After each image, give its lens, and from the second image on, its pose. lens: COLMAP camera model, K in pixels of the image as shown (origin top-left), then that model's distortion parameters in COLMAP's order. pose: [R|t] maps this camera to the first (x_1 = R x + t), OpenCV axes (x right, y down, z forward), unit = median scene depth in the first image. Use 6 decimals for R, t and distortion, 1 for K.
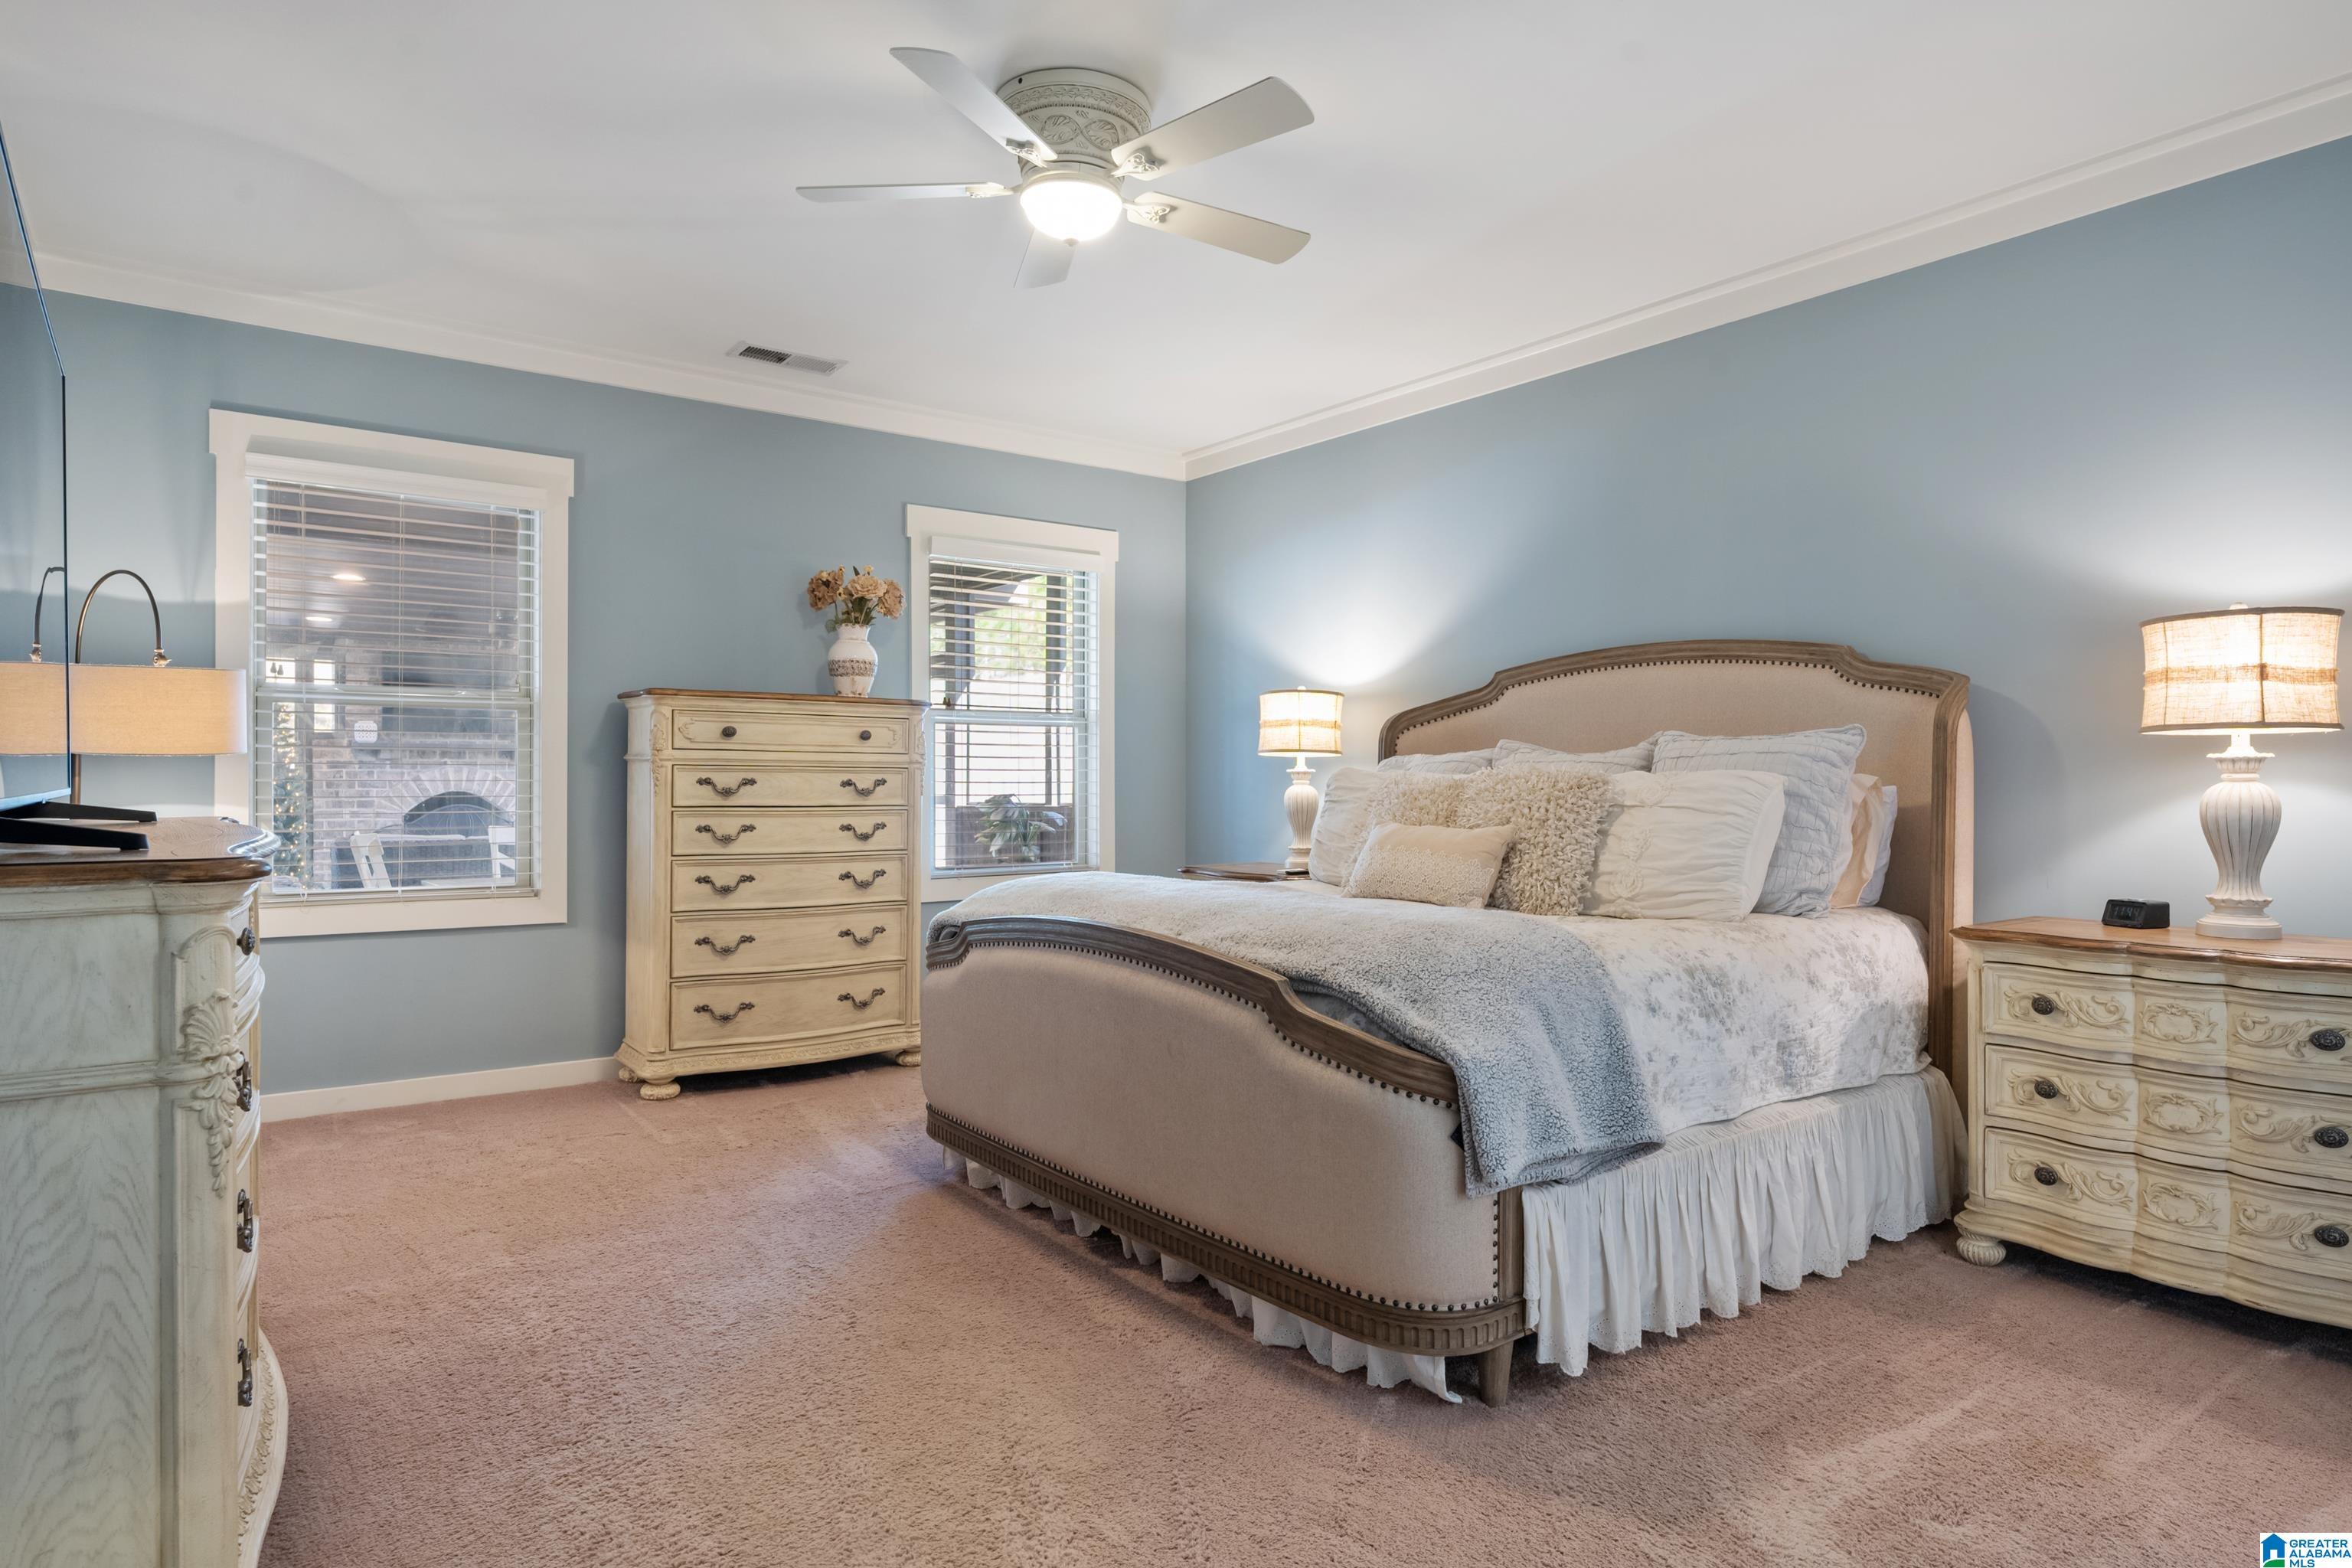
lens RADIAL K [[1330.5, 0, 1185.5], [0, 1330.5, 782.1], [0, 0, 1]] dist [0.002130, 0.000436]
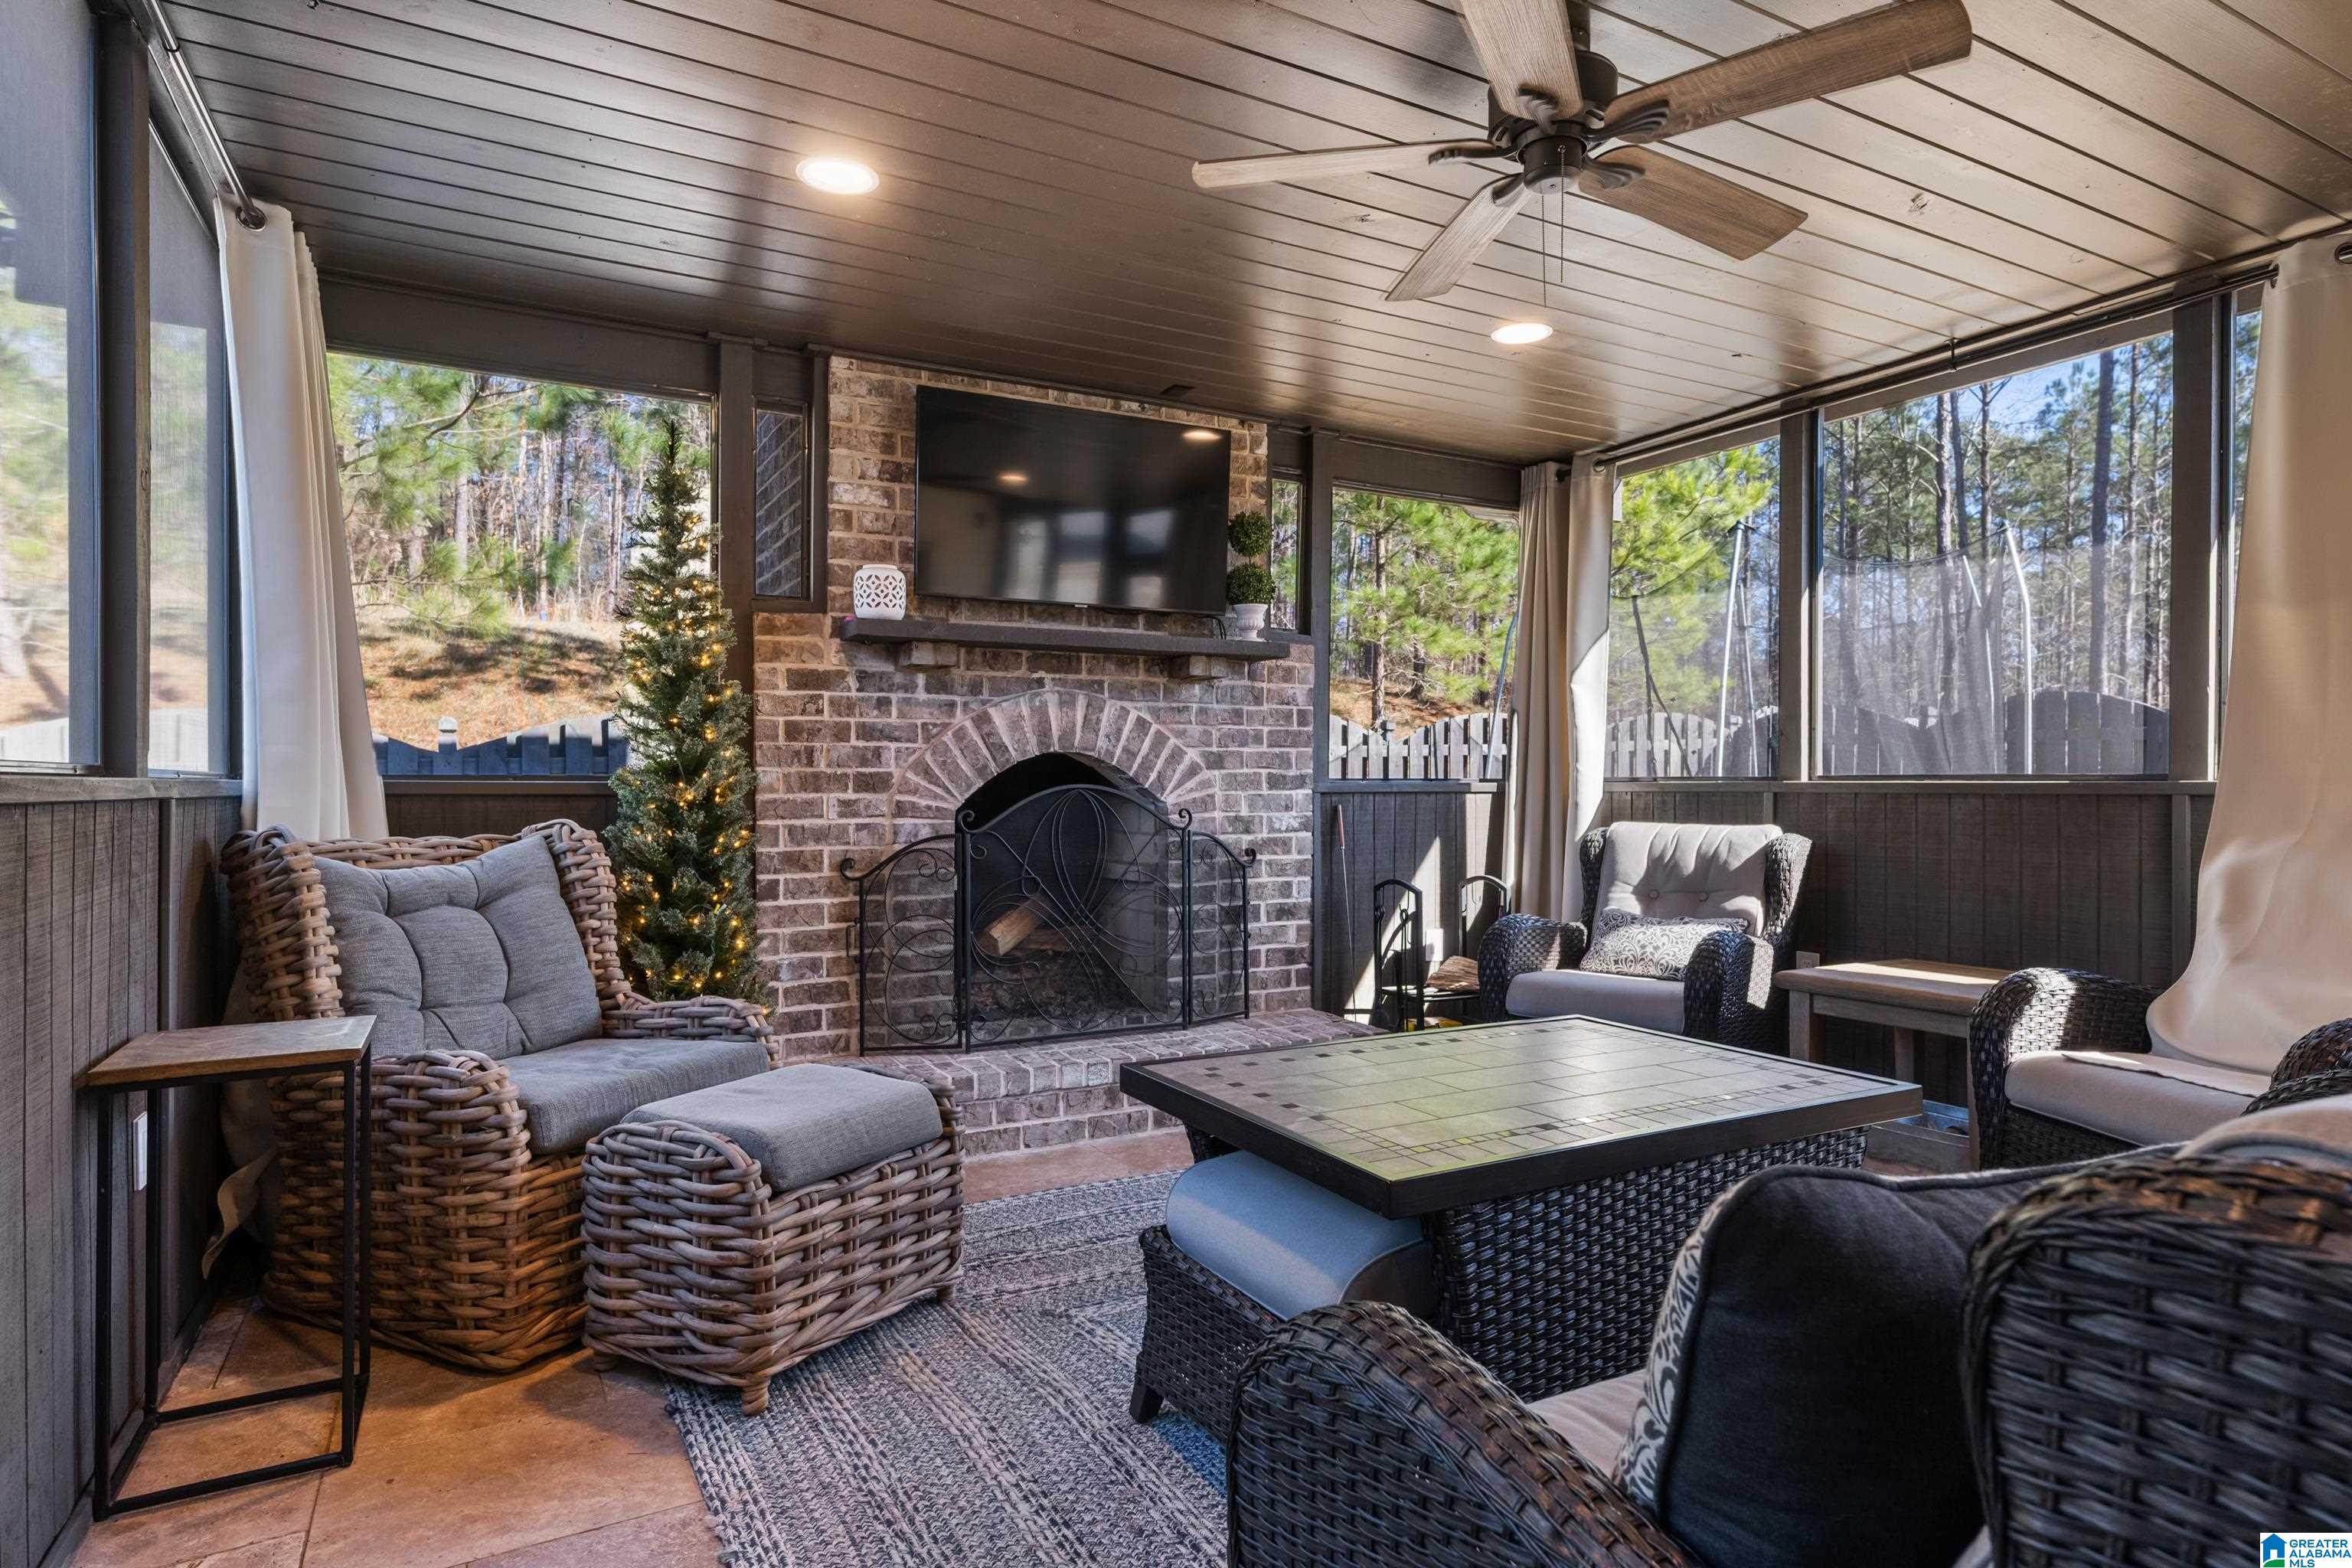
lens RADIAL K [[1238.8, 0, 1169.4], [0, 1238.8, 774.5], [0, 0, 1]] dist [-0.002070, 0.001128]
pose [[0.990143, 0.004174, -0.139996, -0.456678], [-0.003749, 0.999988, 0.003301, 0.012042], [0.140009, -0.002743, 0.990147, 0.623051]]
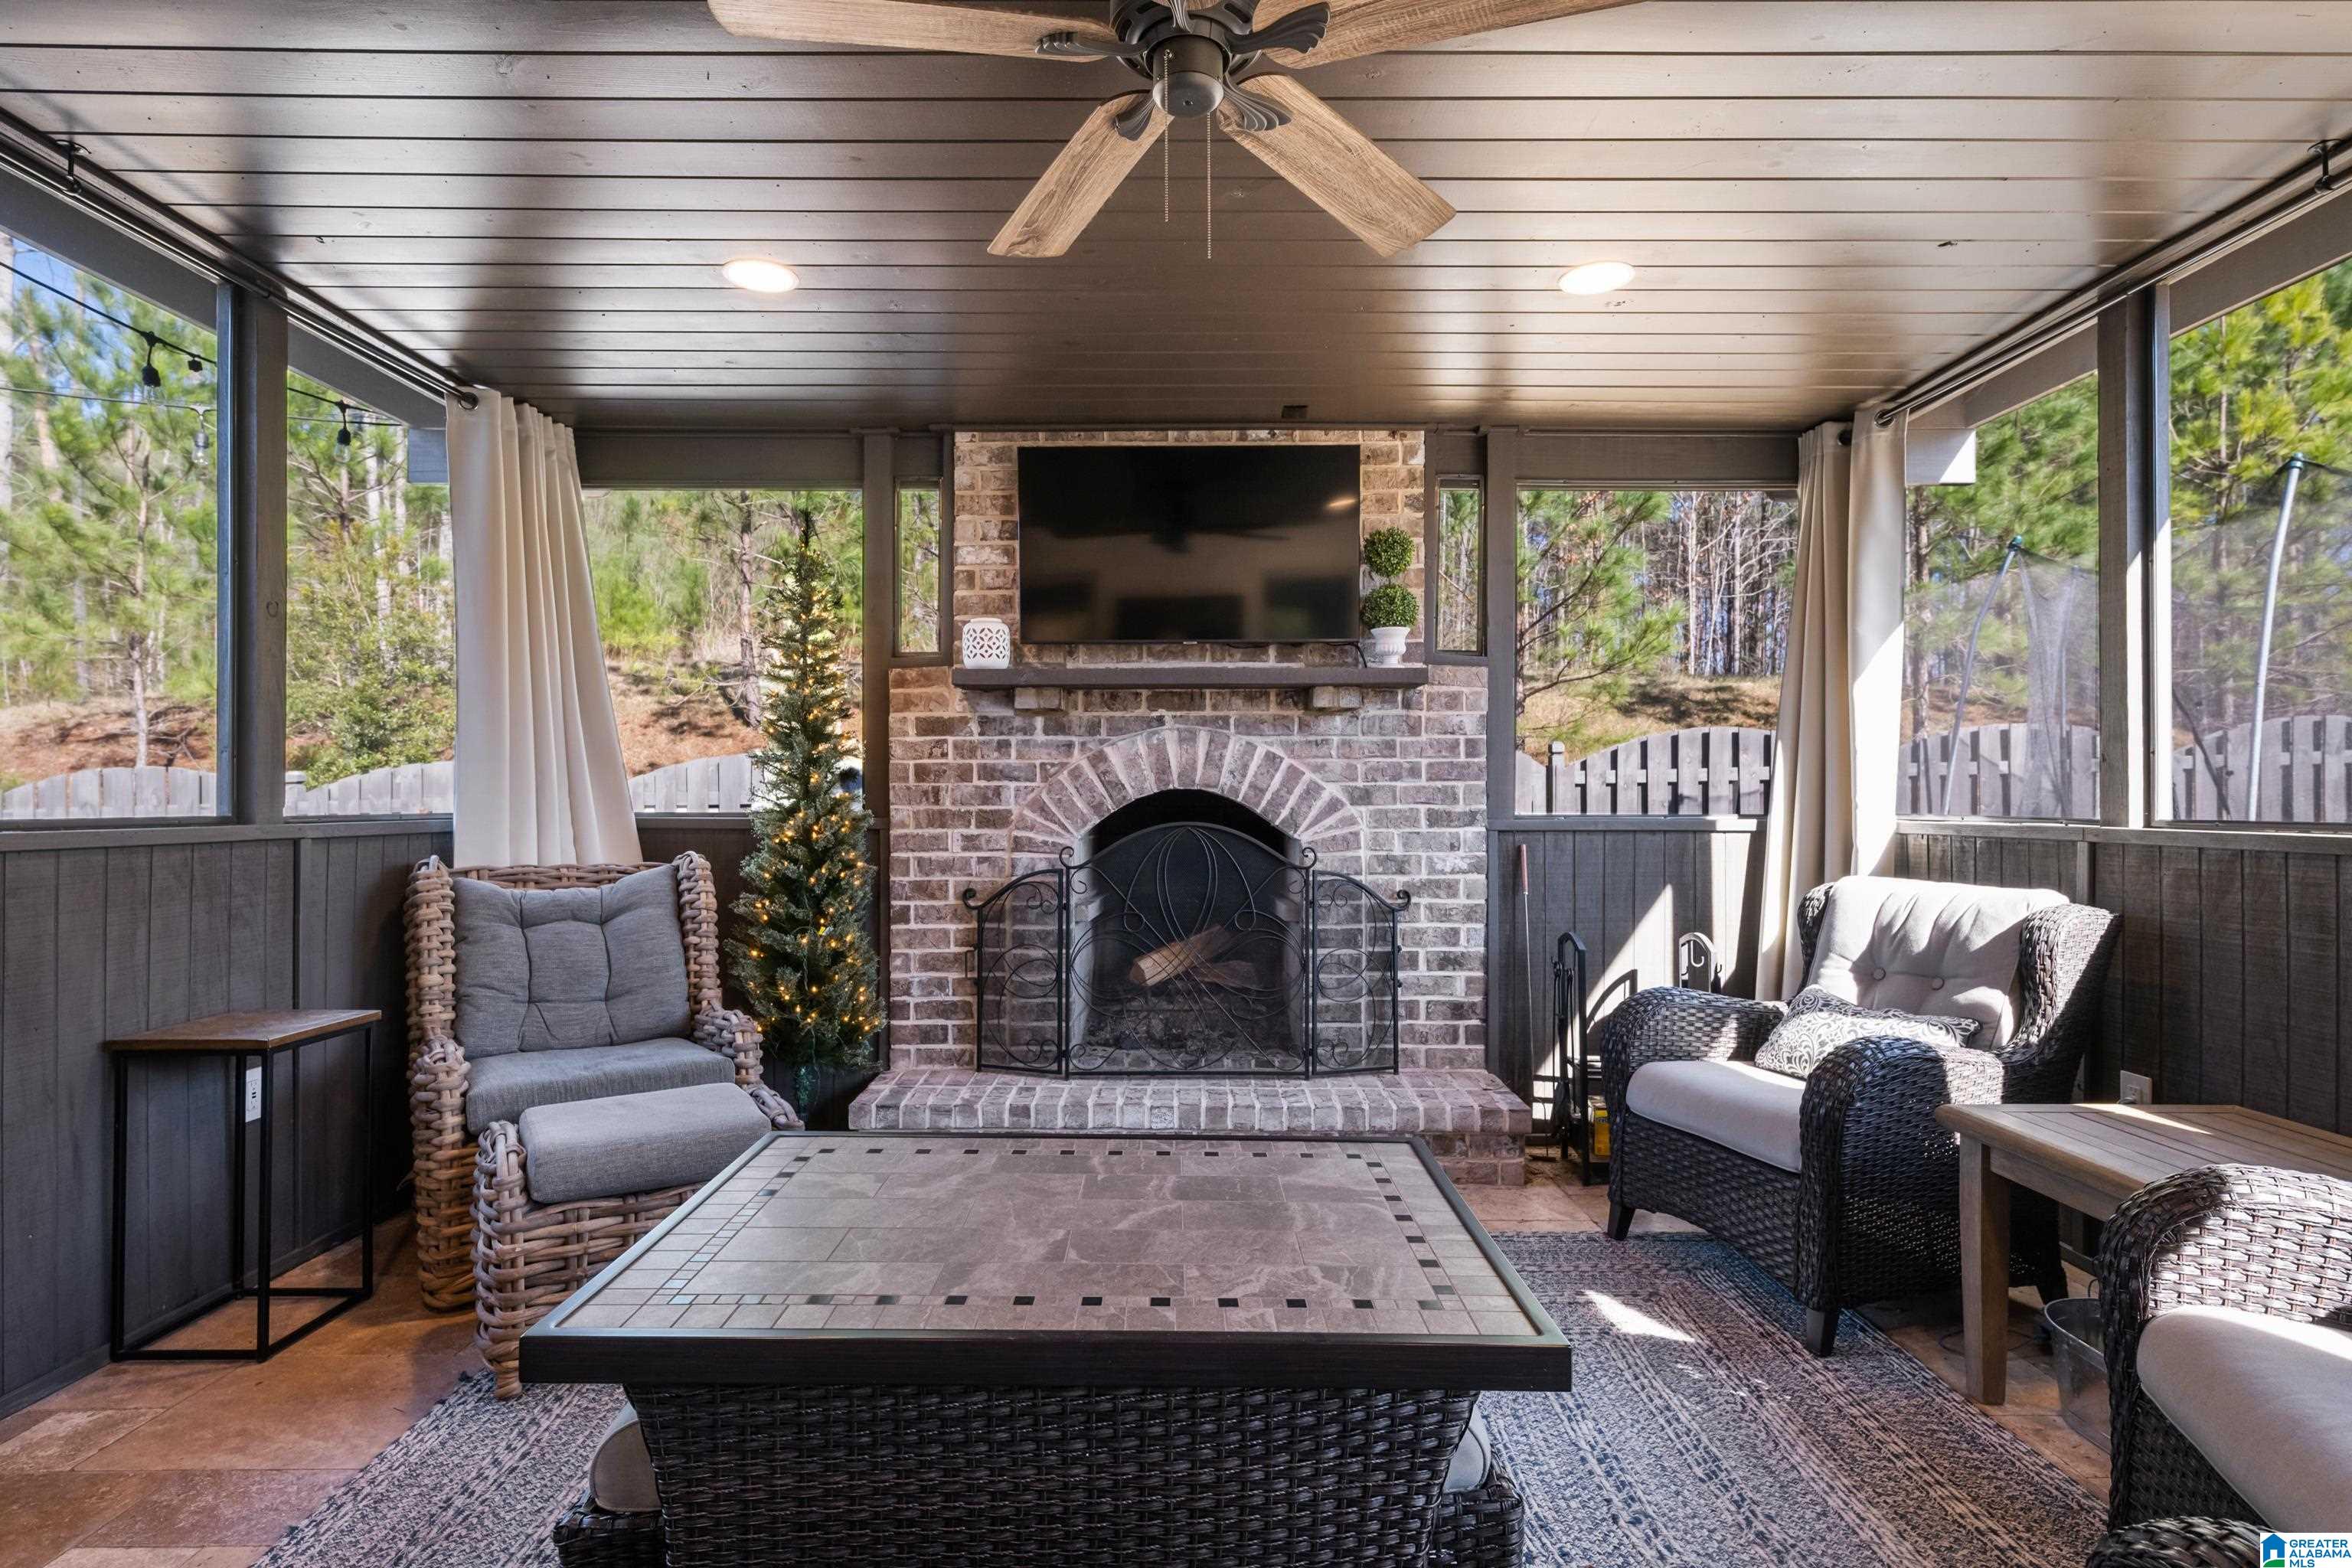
lens RADIAL K [[1134.5, 0, 1177.6], [0, 1134.5, 780.9], [0, 0, 1]] dist [-0.001040, 0.000621]
pose [[0.807845, -0.001961, -0.589392, -0.340362], [0.000226, 0.999995, -0.003018, 0.005256], [0.589395, 0.002305, 0.807841, 0.709274]]
